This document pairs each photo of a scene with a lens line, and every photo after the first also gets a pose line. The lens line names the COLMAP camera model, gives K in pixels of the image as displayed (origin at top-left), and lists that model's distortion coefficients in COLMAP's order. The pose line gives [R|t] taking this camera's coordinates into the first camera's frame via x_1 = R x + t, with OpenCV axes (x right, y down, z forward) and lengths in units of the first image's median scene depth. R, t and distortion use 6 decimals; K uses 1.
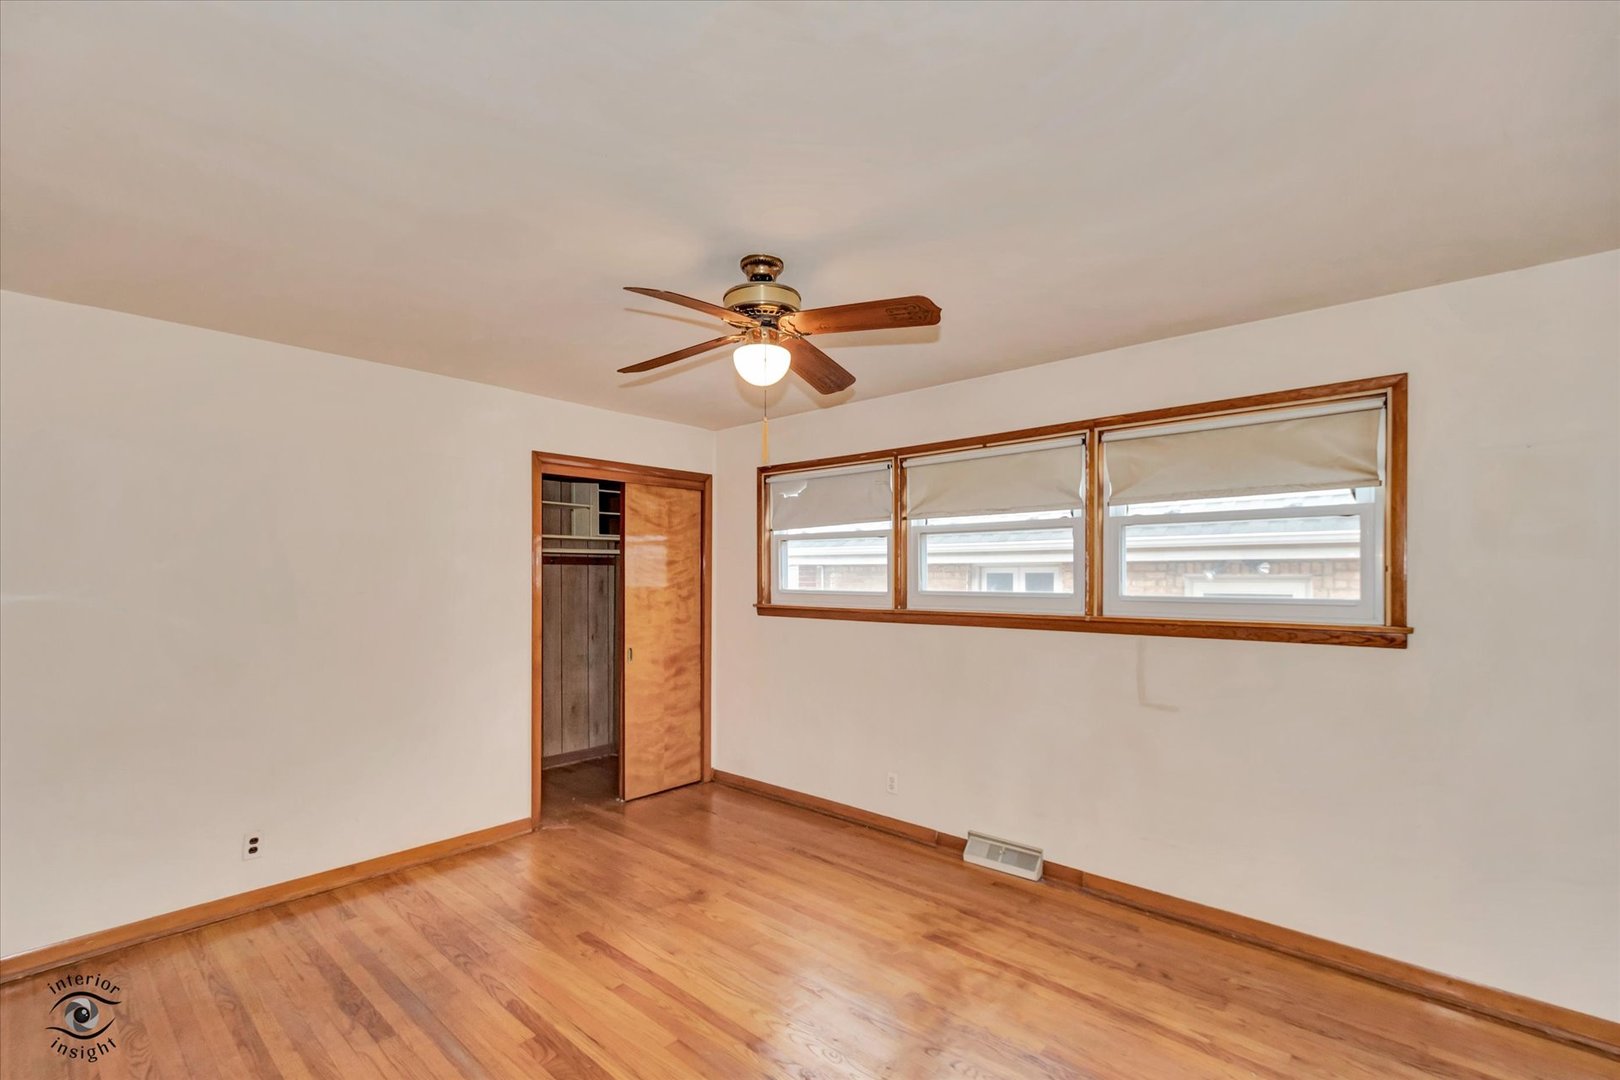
lens RADIAL K [[717.0, 0, 813.8], [0, 717.0, 580.8], [0, 0, 1]] dist [0.000885, 0.000105]
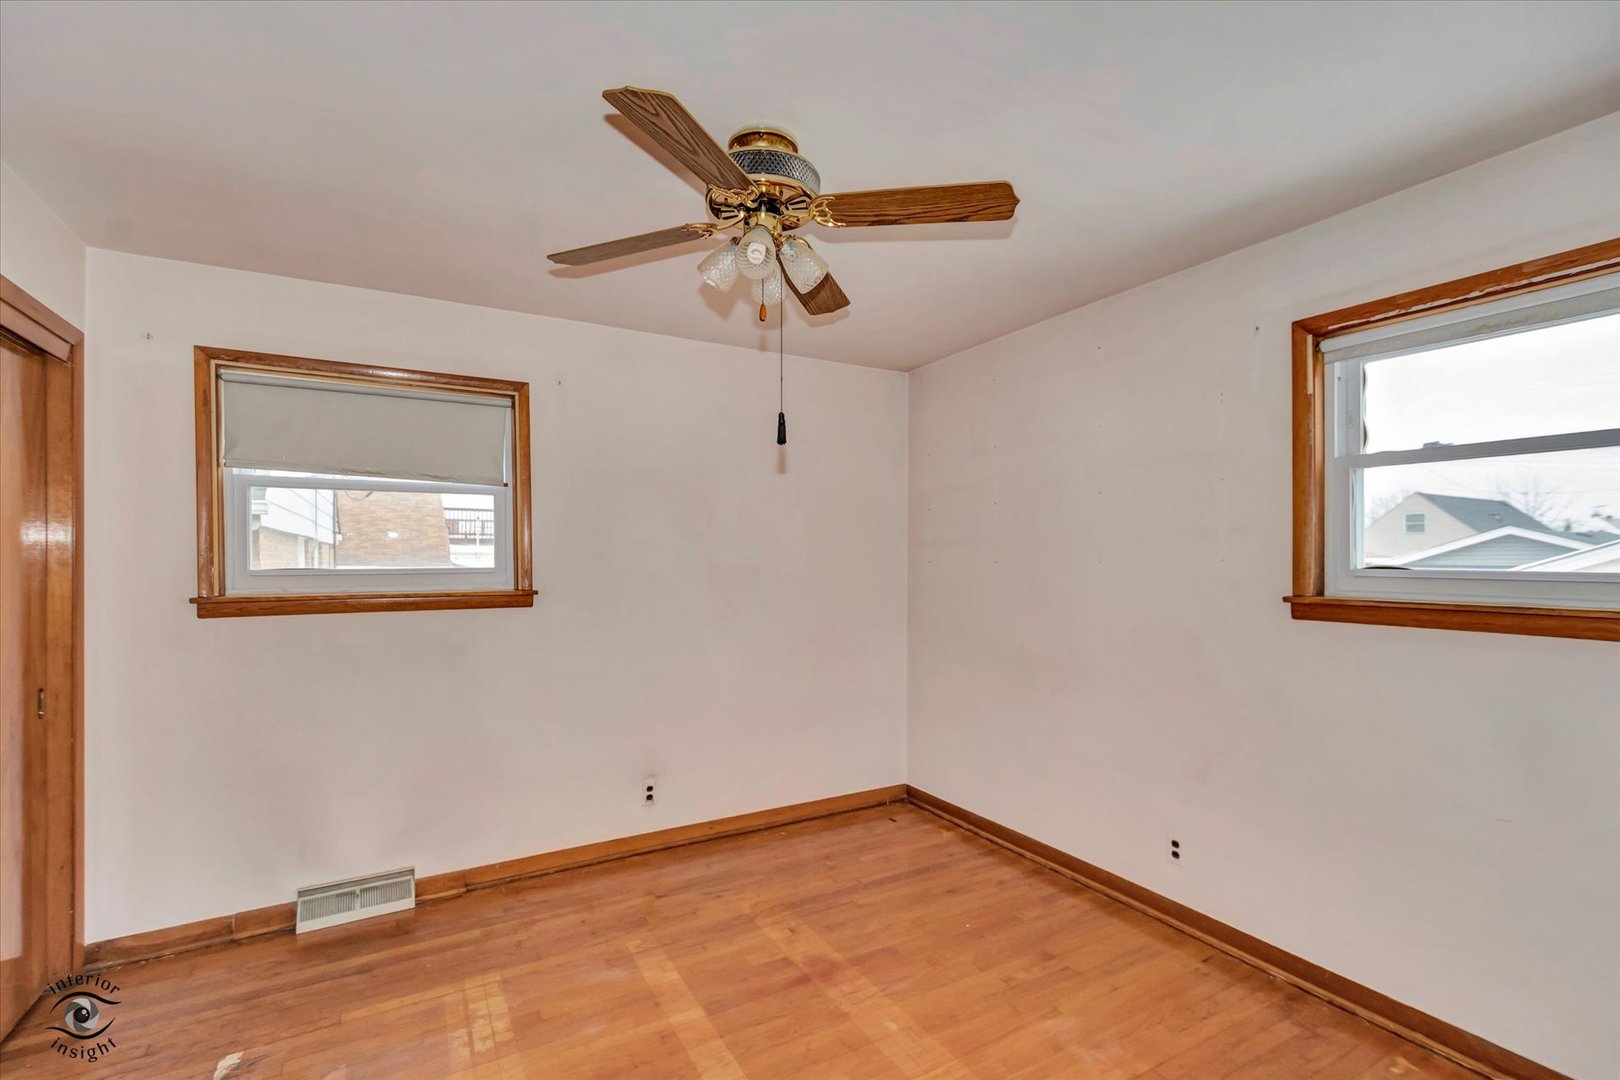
lens RADIAL K [[715.6, 0, 794.4], [0, 715.6, 573.5], [0, 0, 1]] dist [0.000797, 0.000153]
pose [[0.341015, -0.029477, 0.939596, -0.167793], [0.001202, 0.999521, 0.030921, -0.001017], [-0.940057, -0.009415, 0.340887, 0.150691]]
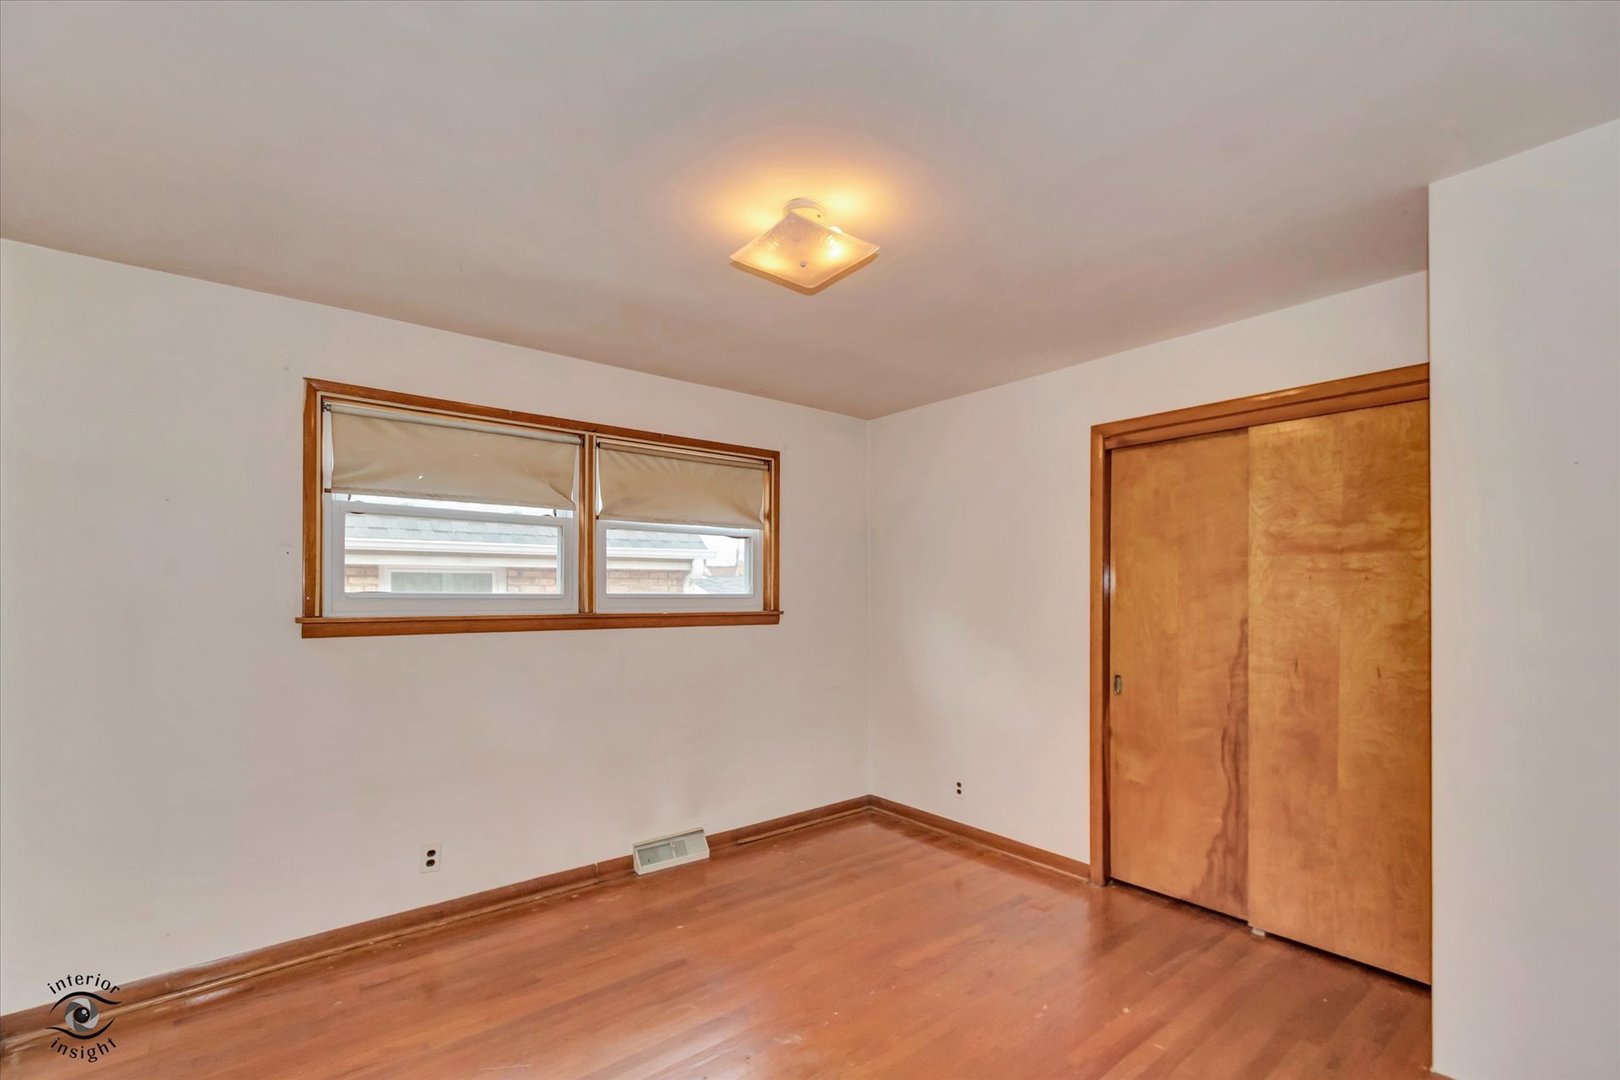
lens RADIAL K [[717.0, 0, 813.8], [0, 717.0, 580.8], [0, 0, 1]] dist [0.000885, 0.000105]
pose [[0.170622, 0.000796, 0.985336, -0.698464], [-0.011835, 0.999929, 0.001242, -0.004784], [-0.985265, -0.011873, 0.170619, 0.623217]]
